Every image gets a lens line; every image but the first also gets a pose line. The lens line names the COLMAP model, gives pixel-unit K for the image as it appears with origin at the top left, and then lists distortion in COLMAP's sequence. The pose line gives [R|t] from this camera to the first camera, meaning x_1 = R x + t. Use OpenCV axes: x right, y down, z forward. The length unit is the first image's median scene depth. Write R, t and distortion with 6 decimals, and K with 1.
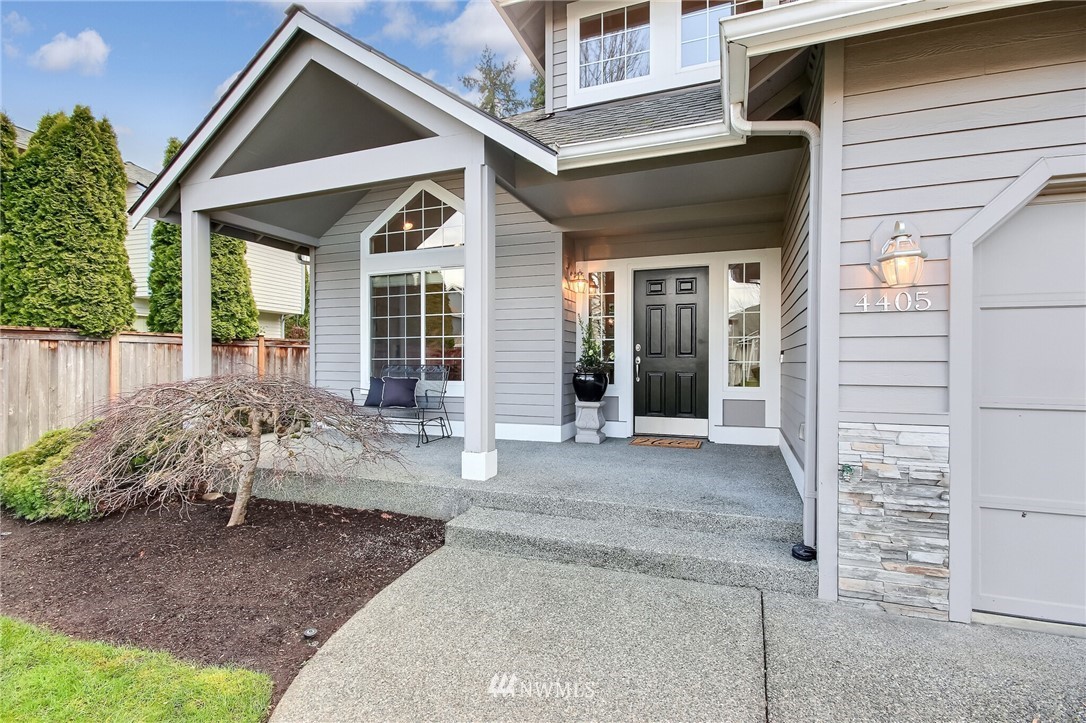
lens RADIAL K [[504.0, 0, 548.1], [0, 504.0, 364.9], [0, 0, 1]] dist [0.004761, -0.000779]
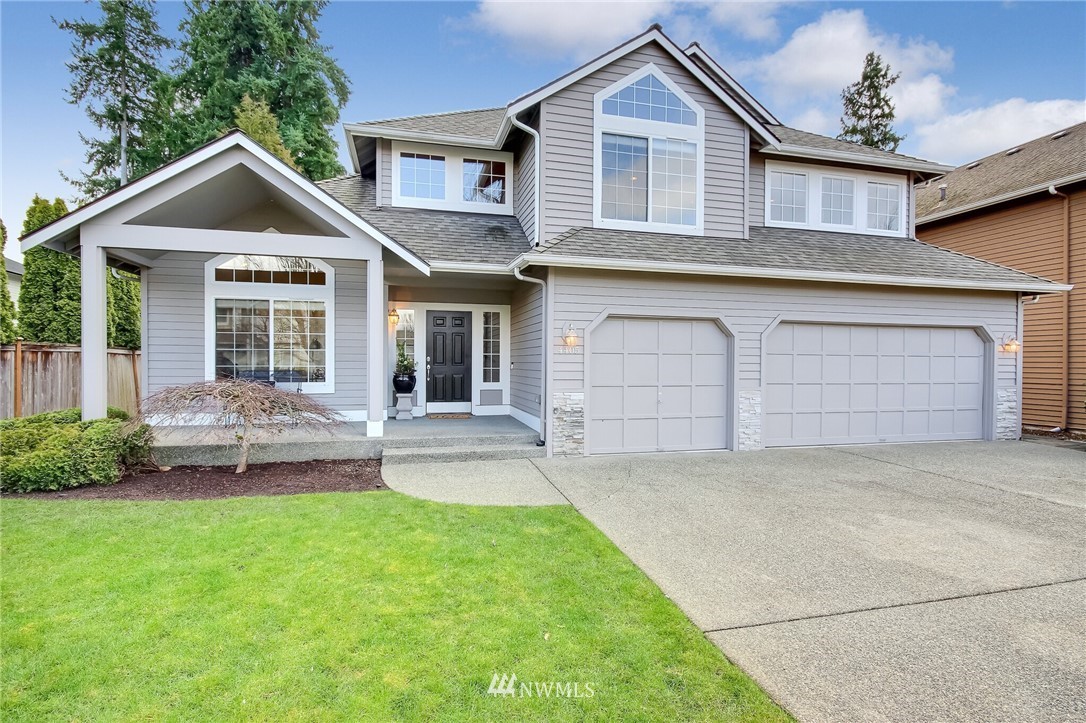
lens RADIAL K [[581.2, 0, 545.5], [0, 581.2, 363.5], [0, 0, 1]] dist [0.000320, 0.003560]
pose [[0.816856, 0.000271, 0.576842, -0.614417], [-0.001173, 0.999999, 0.001191, -0.024479], [-0.576840, -0.001649, 0.816855, -0.749542]]
